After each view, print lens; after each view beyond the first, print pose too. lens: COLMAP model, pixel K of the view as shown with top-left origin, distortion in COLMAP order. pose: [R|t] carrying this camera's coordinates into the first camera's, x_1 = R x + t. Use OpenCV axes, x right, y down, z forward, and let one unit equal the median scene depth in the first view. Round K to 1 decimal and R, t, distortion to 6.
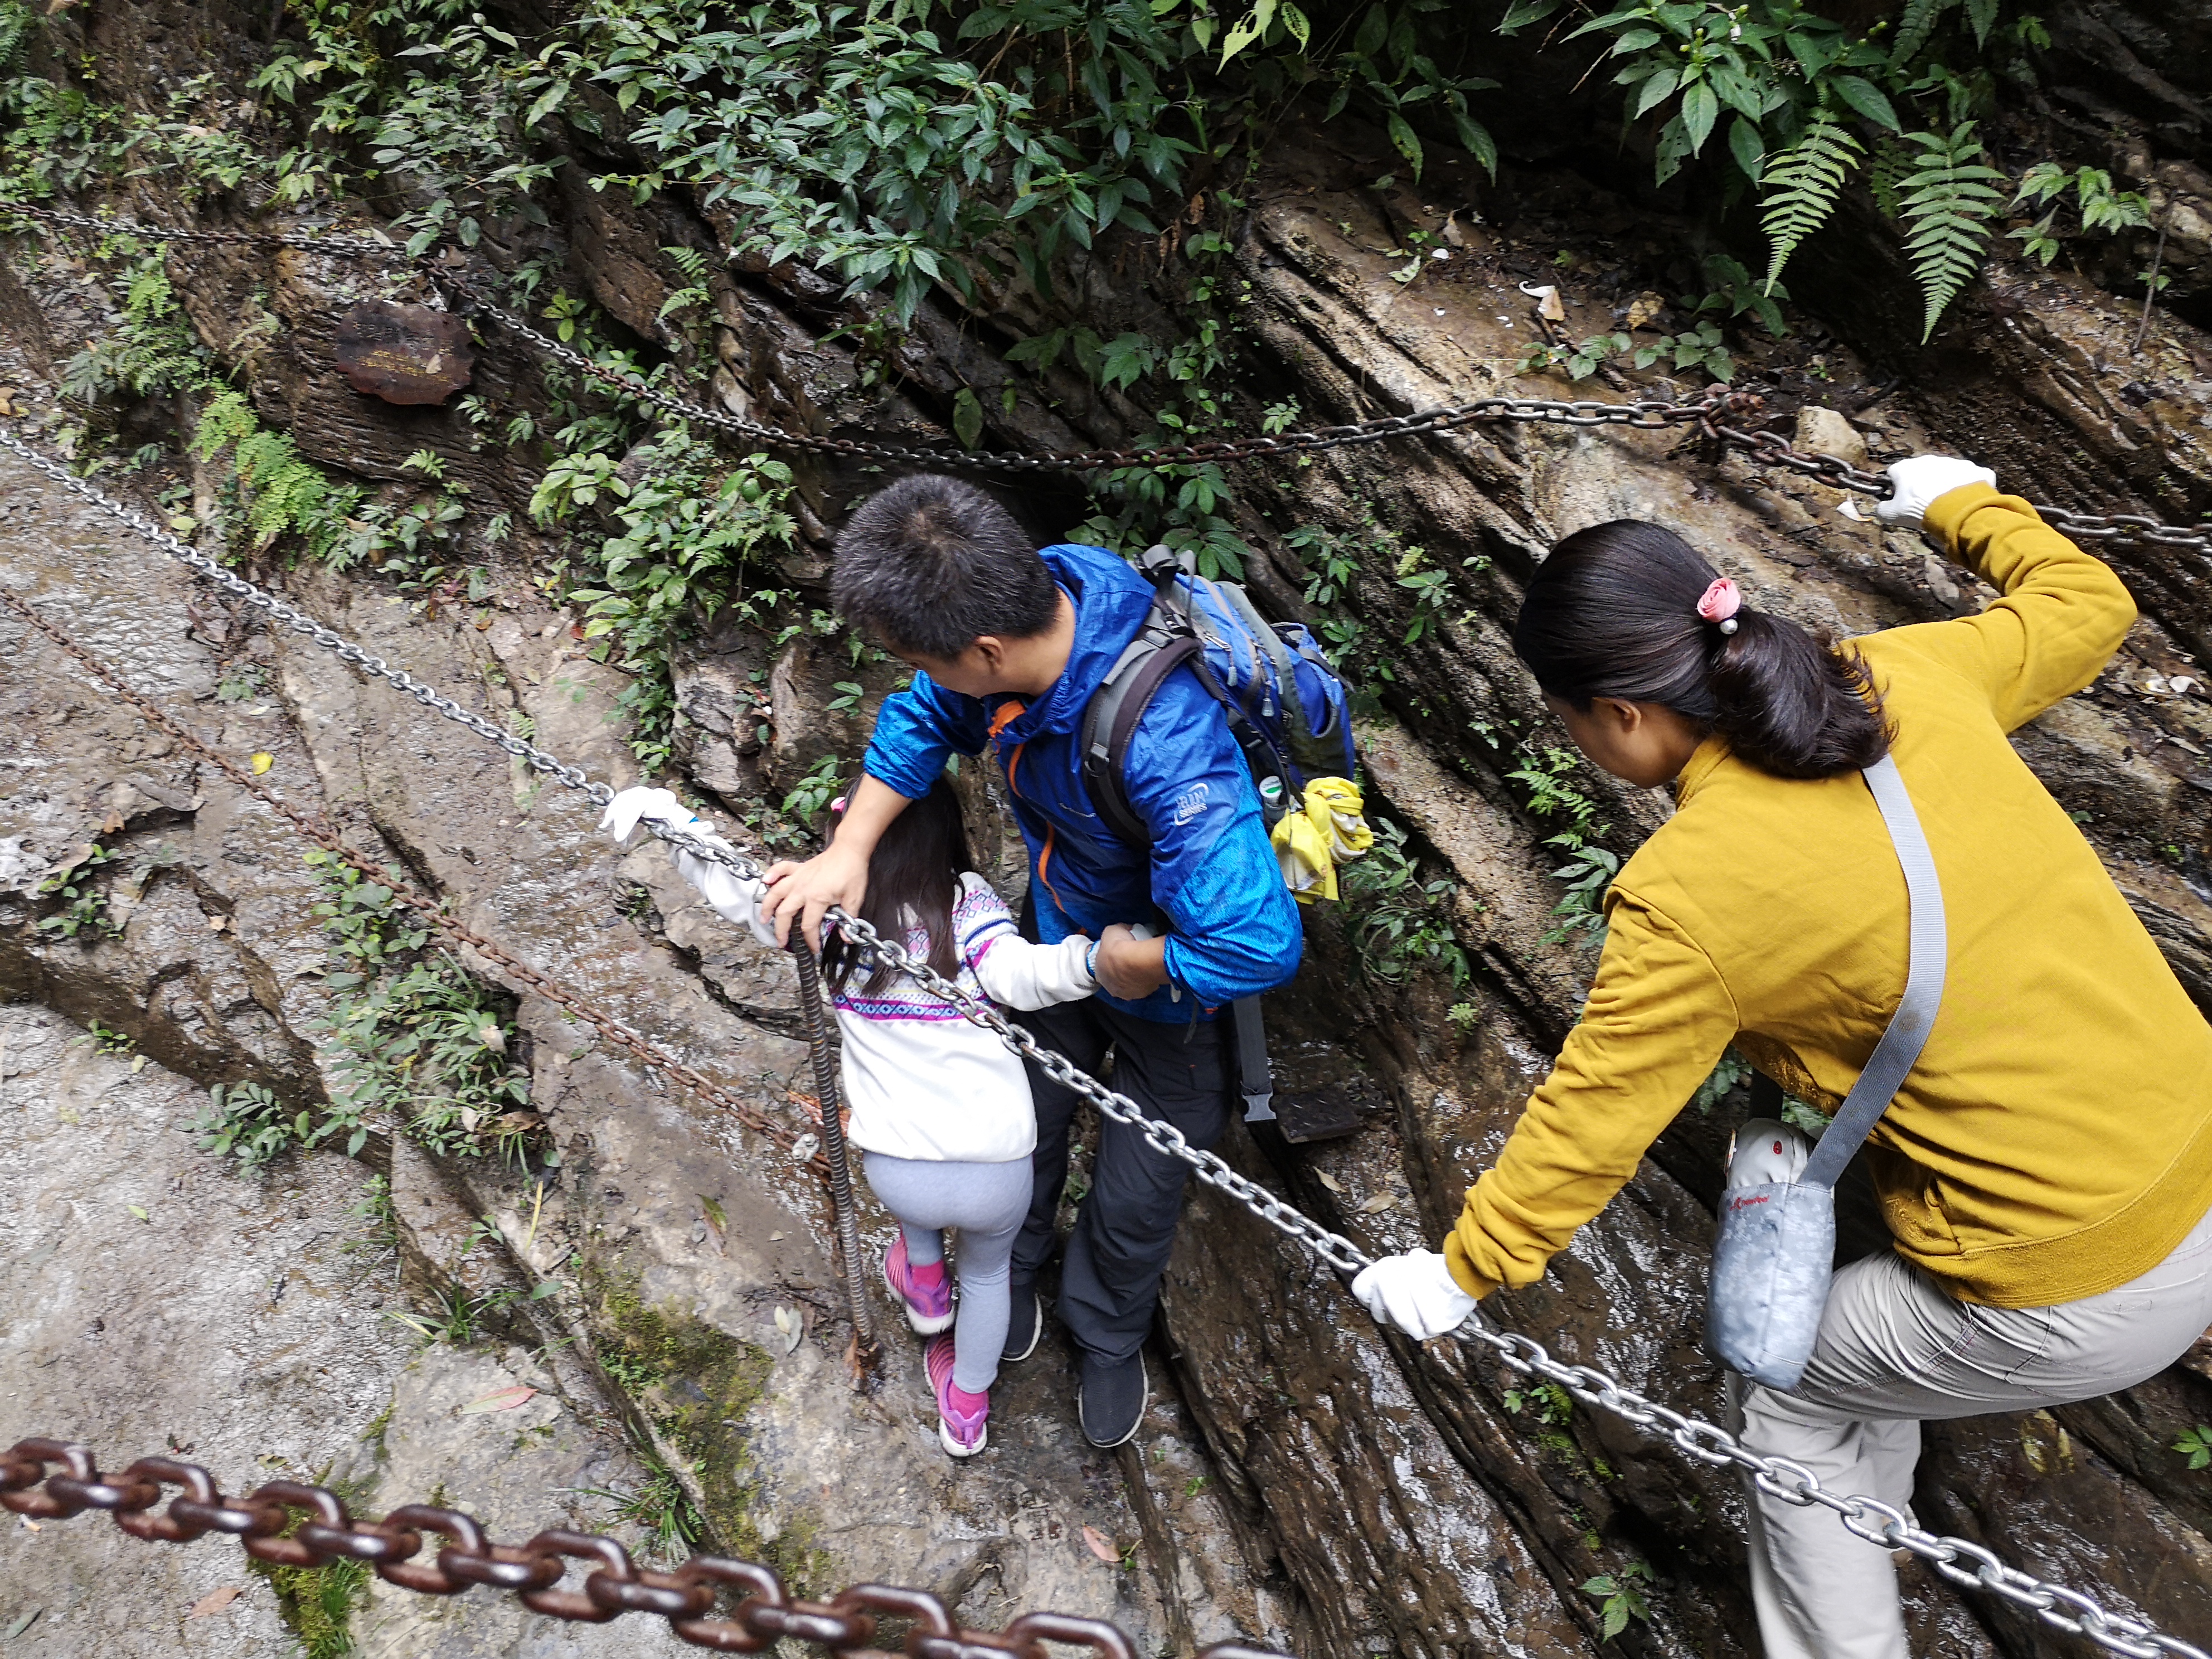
lens RADIAL K [[1732.0, 0, 1106.2], [0, 1732.0, 830.0], [0, 0, 1]] dist [-0.006828, -0.010812]
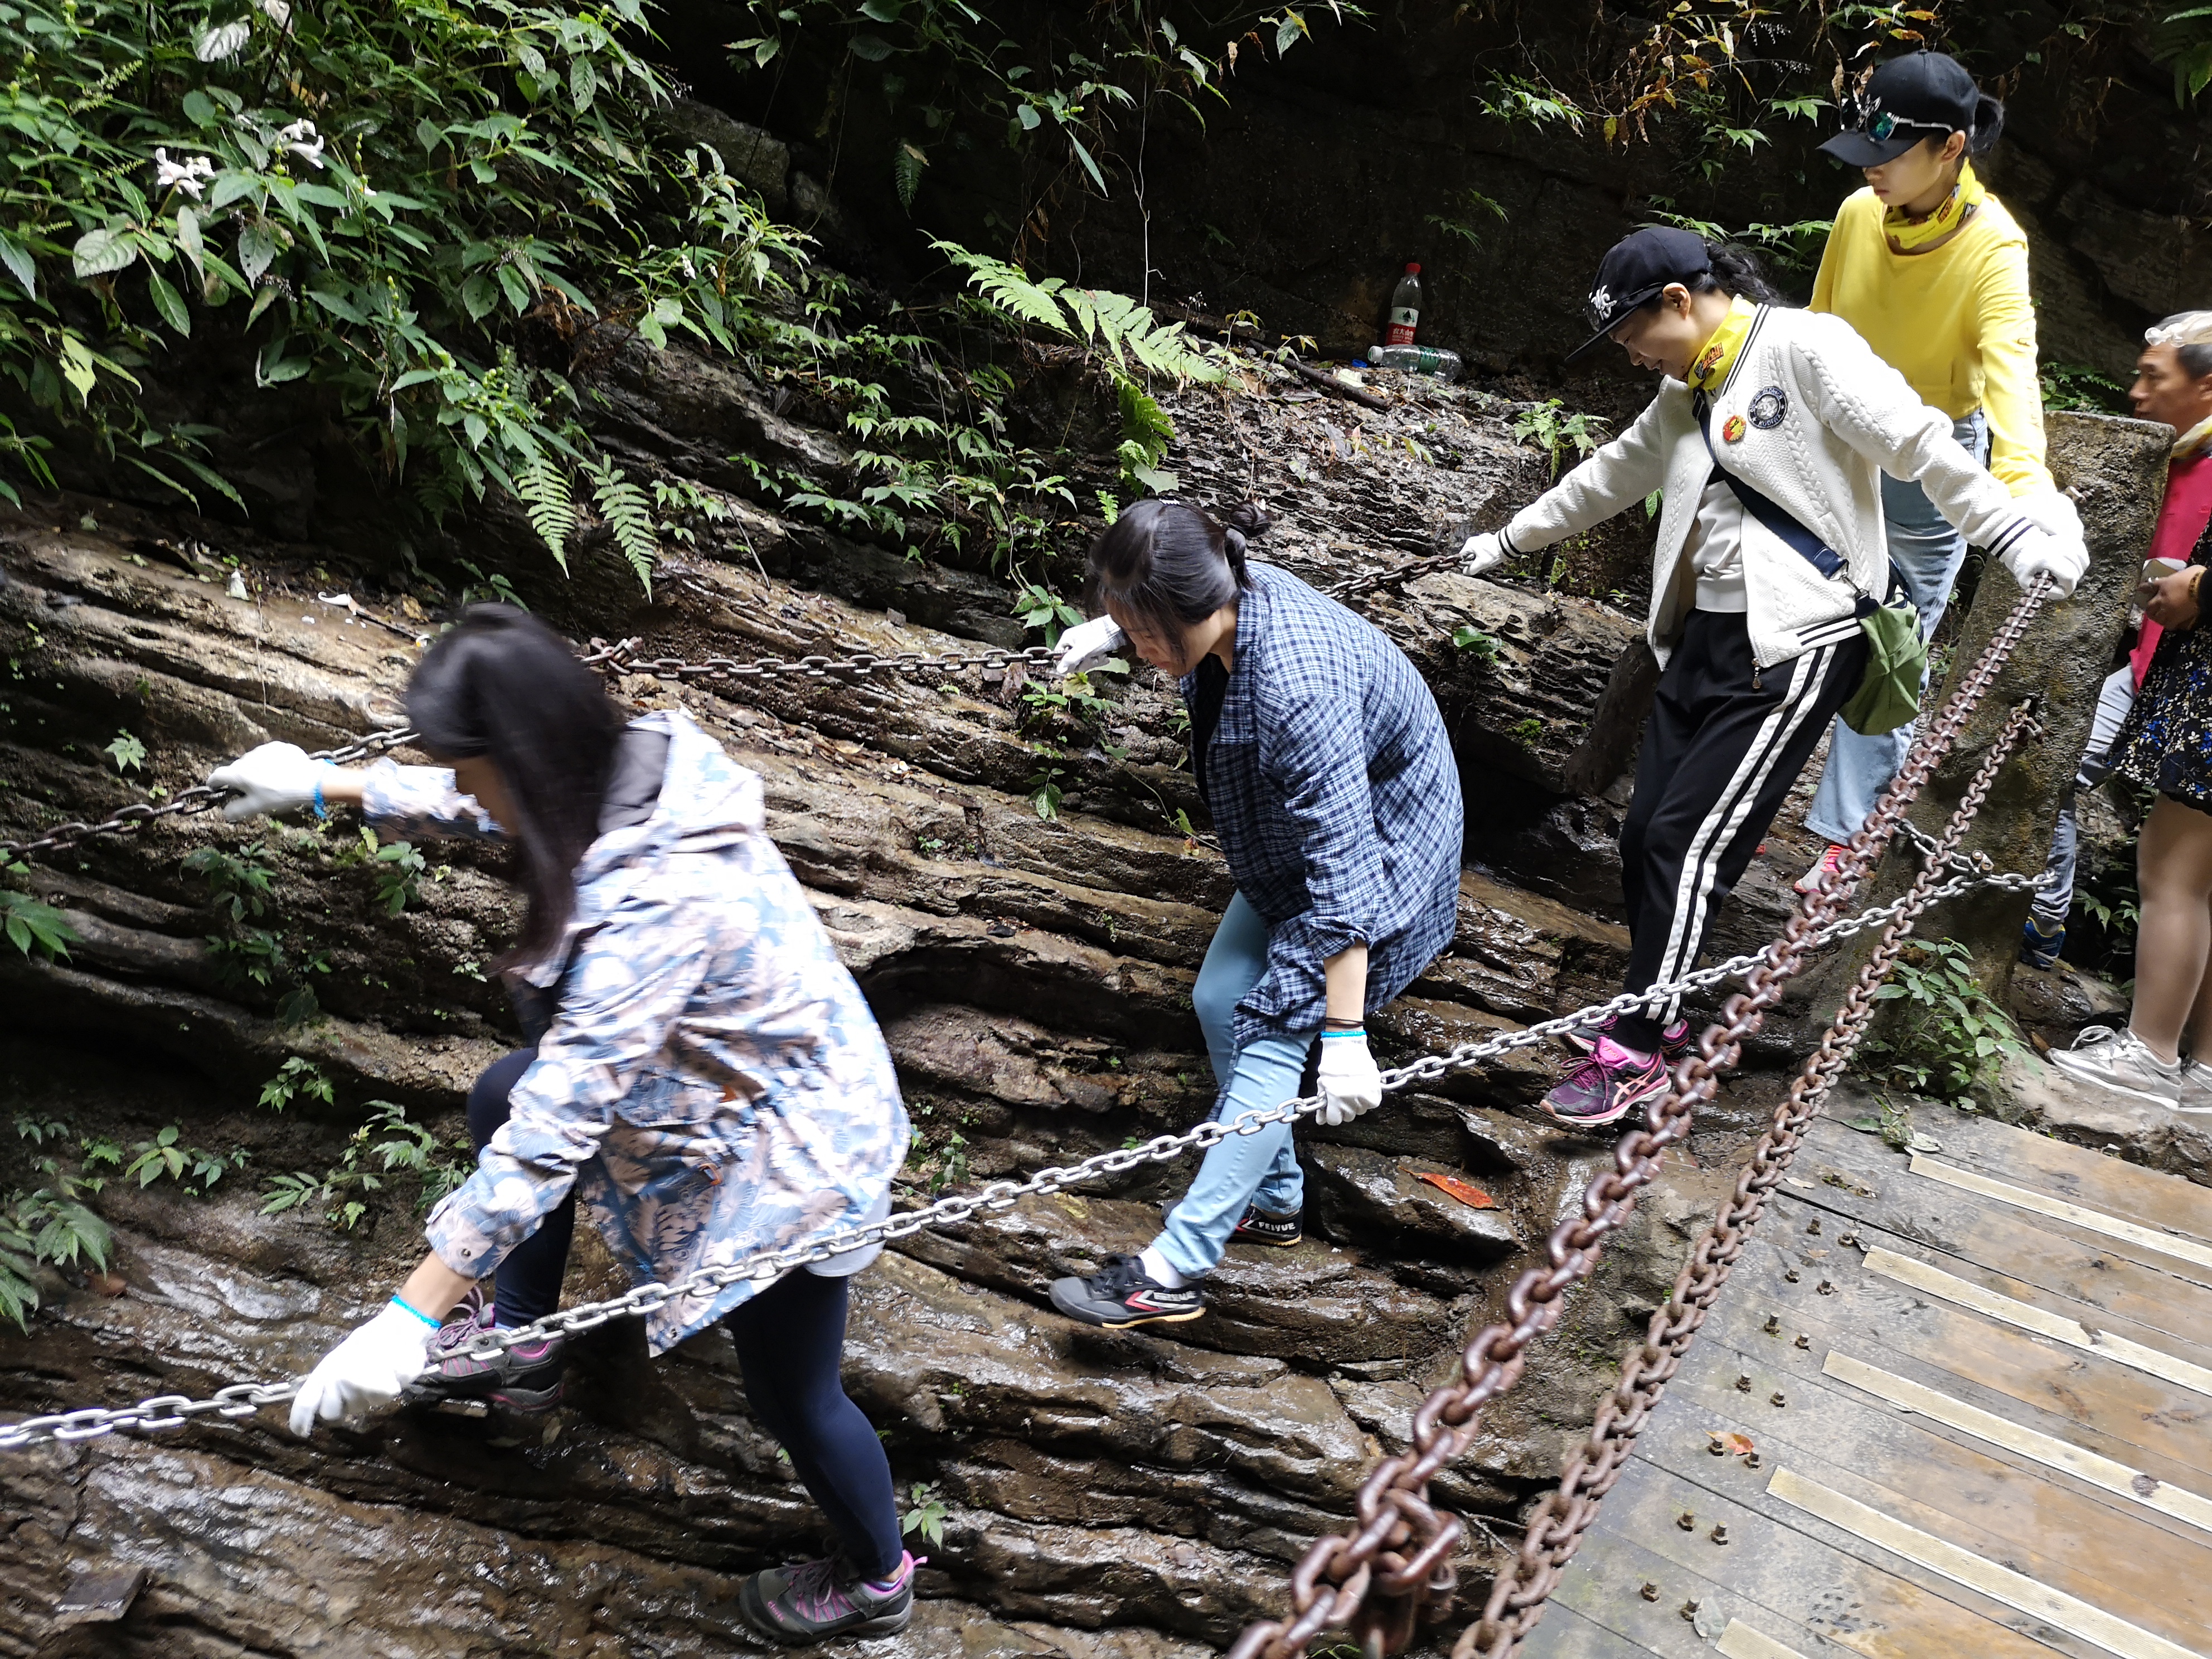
lens RADIAL K [[1732.0, 0, 1106.5], [0, 1732.0, 829.3], [0, 0, 1]] dist [-0.006828, -0.010812]
pose [[0.262259, -0.184620, 0.947172, -0.707781], [0.402778, 0.912885, 0.066414, -0.049348], [-0.876921, 0.364082, 0.313773, 0.263071]]
